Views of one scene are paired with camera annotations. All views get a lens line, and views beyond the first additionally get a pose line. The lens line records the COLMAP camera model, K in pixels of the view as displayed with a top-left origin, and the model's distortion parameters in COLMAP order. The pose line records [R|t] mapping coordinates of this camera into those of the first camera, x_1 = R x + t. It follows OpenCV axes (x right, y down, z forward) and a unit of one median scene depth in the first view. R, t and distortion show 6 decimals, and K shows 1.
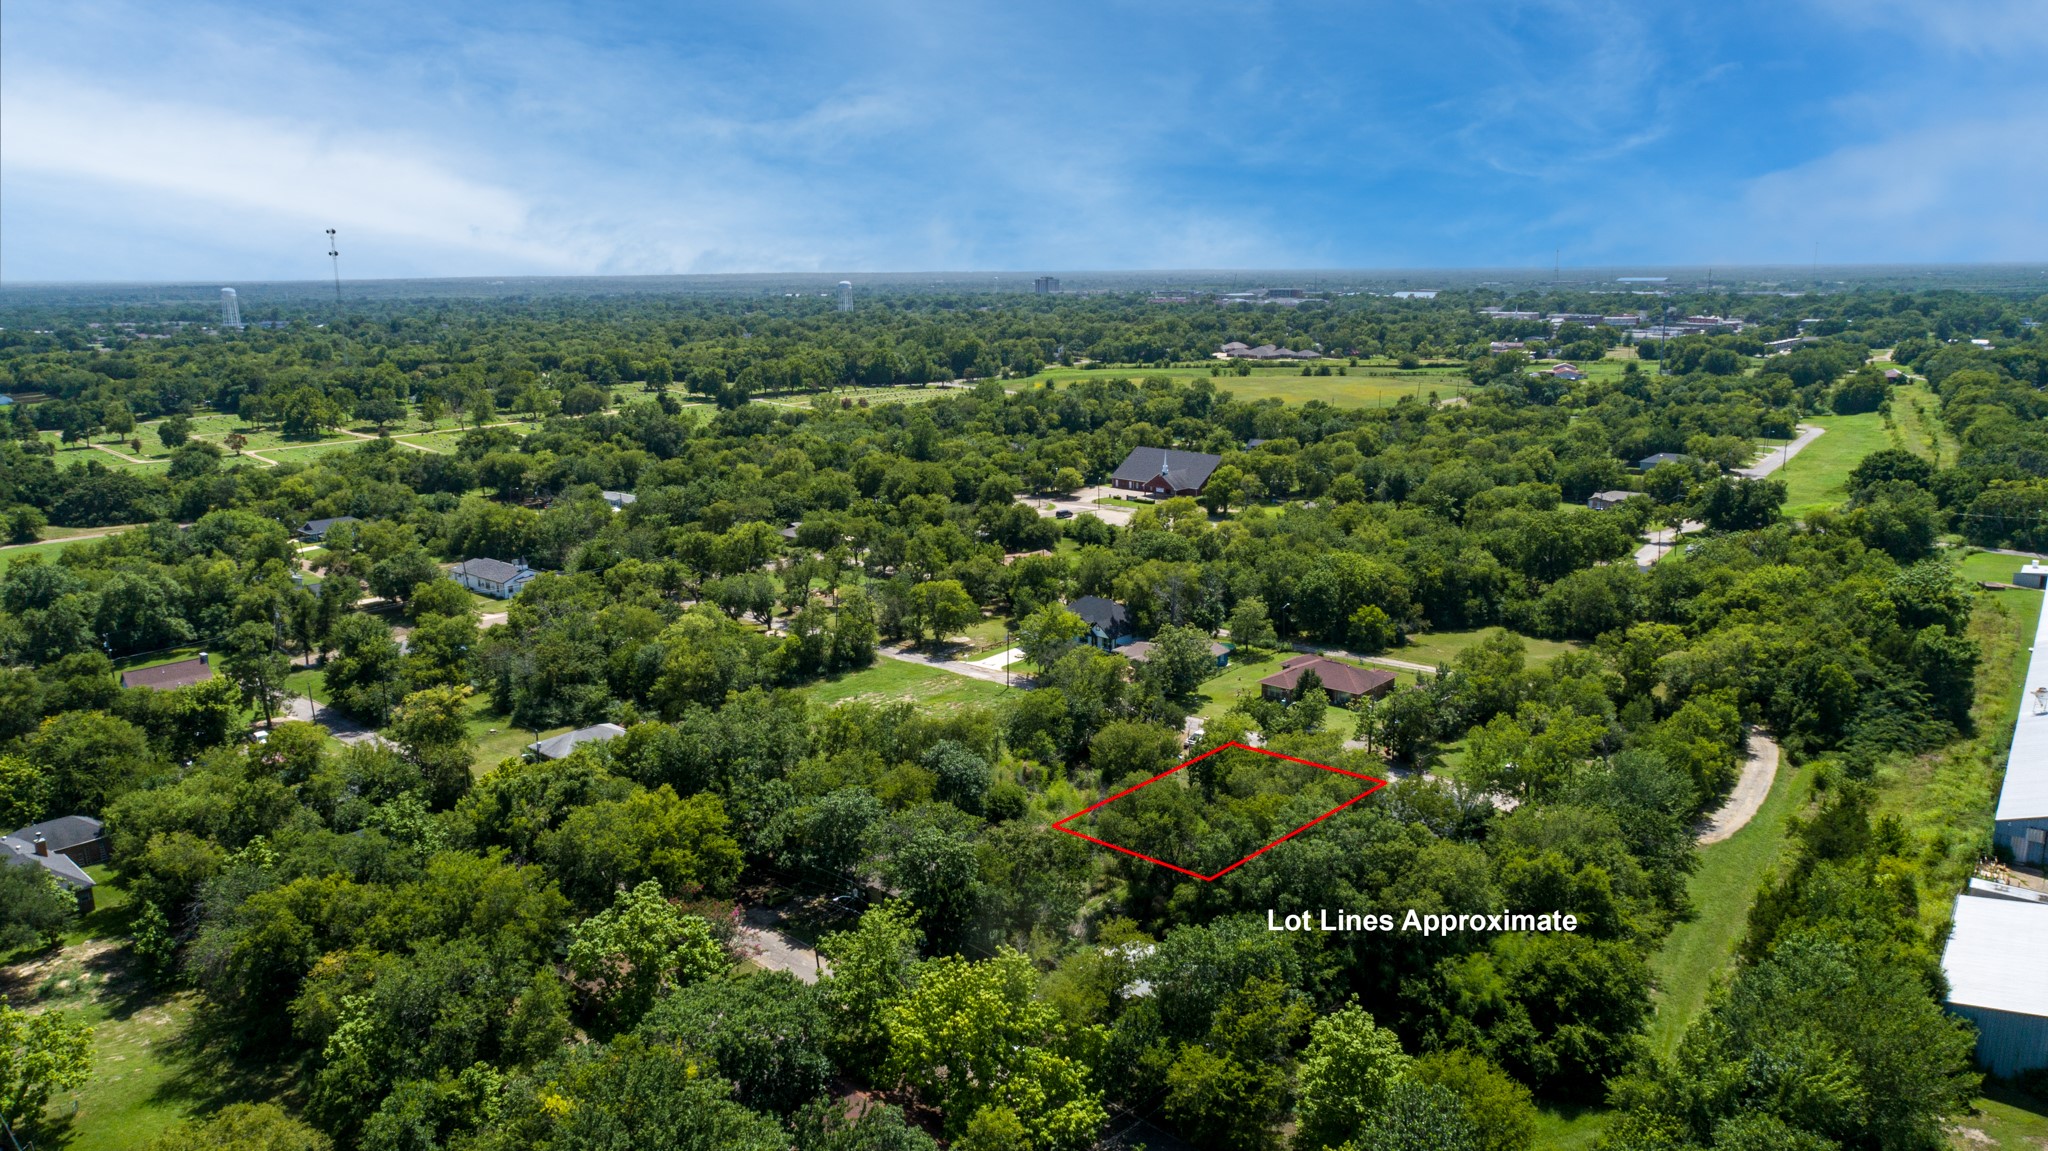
lens RADIAL K [[1456.0, 0, 1024.0], [0, 1456.0, 575.5], [0, 0, 1]] dist [-0.072172, -0.000646]
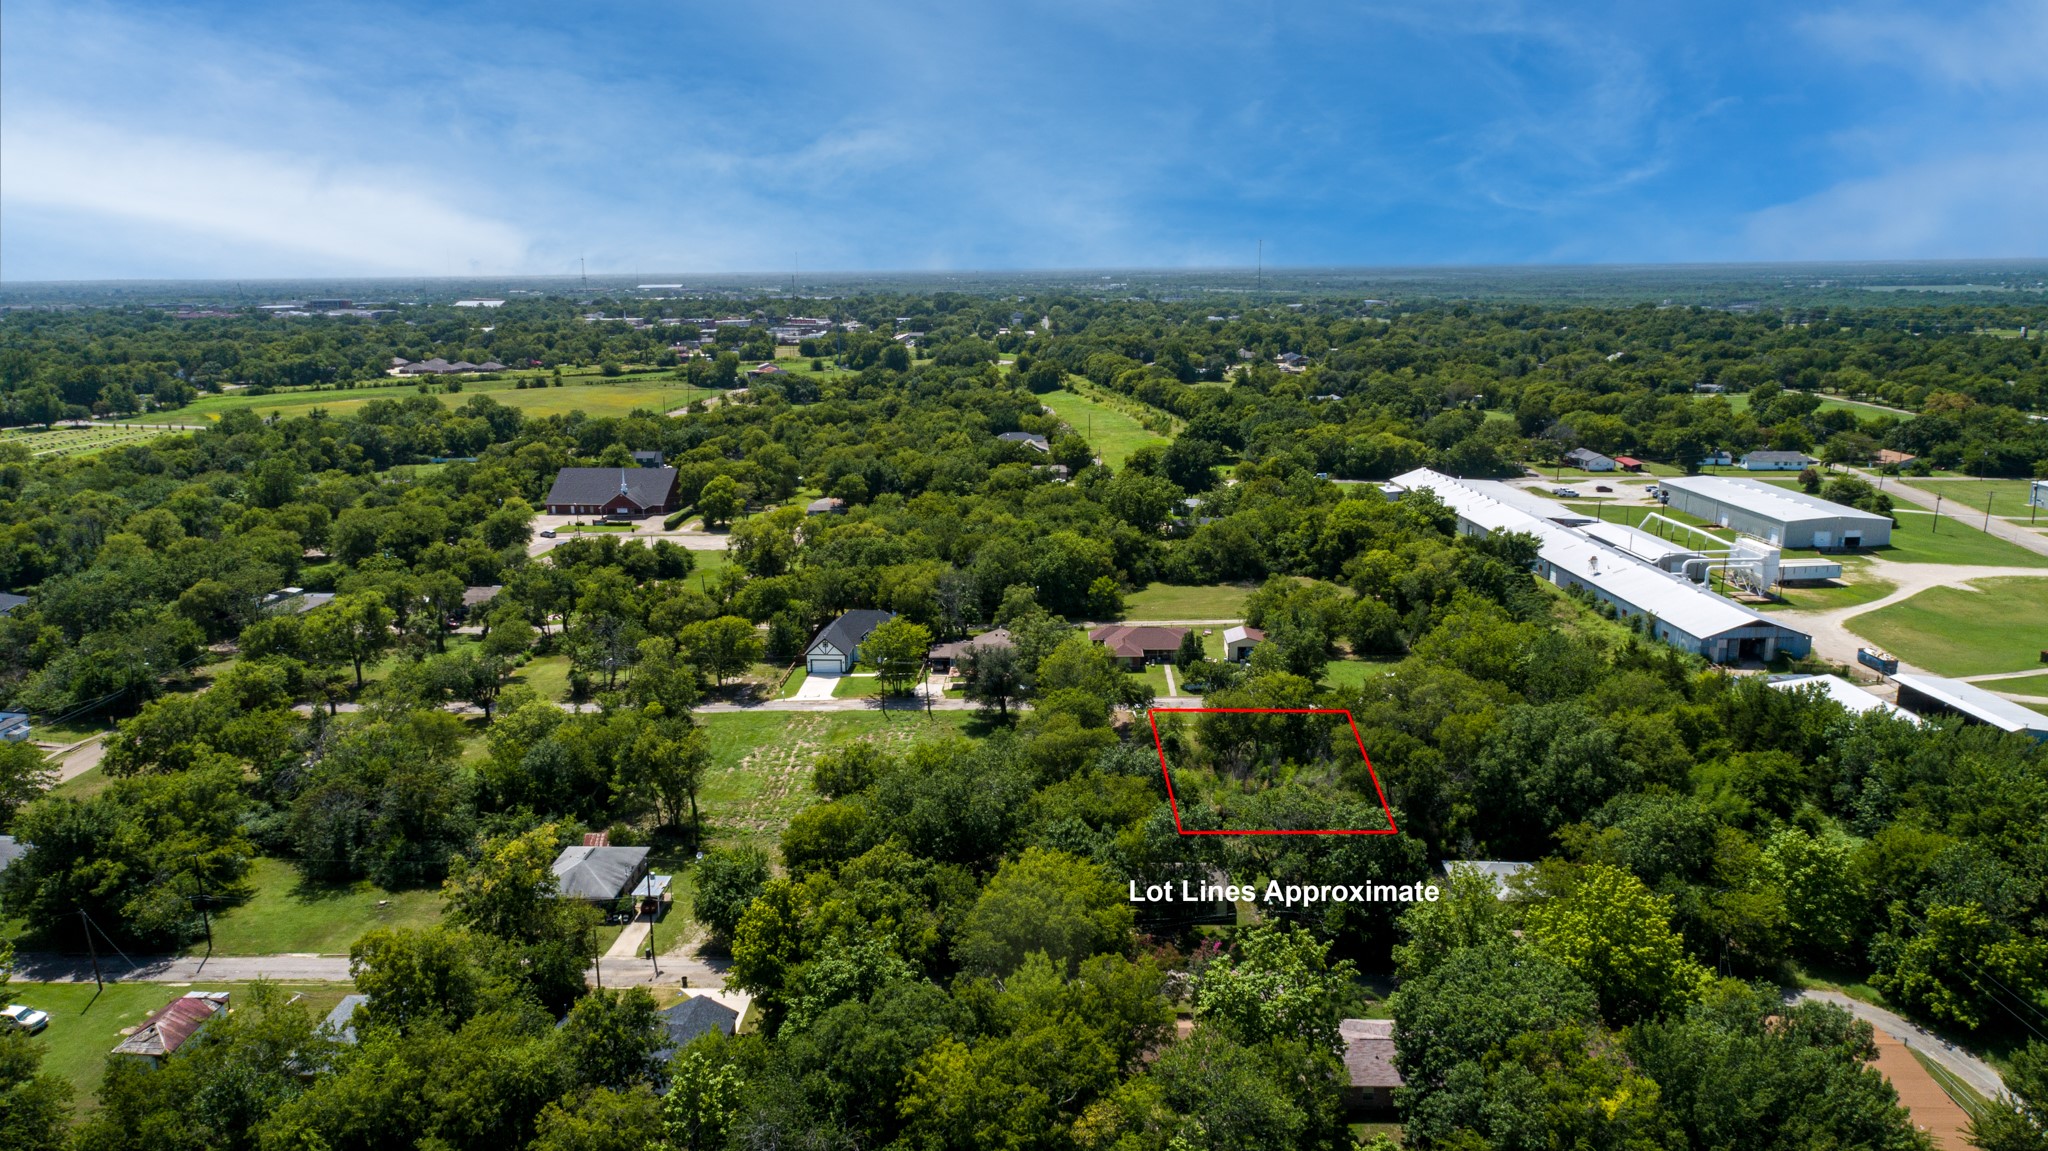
lens RADIAL K [[1394.7, 0, 1024.0], [0, 1394.7, 575.5], [0, 0, 1]] dist [-0.004835, -0.002184]
pose [[0.736602, -0.139787, 0.661723, -0.192065], [0.139427, 0.988777, 0.053671, -0.017326], [-0.661799, 0.052728, 0.747825, 0.089523]]
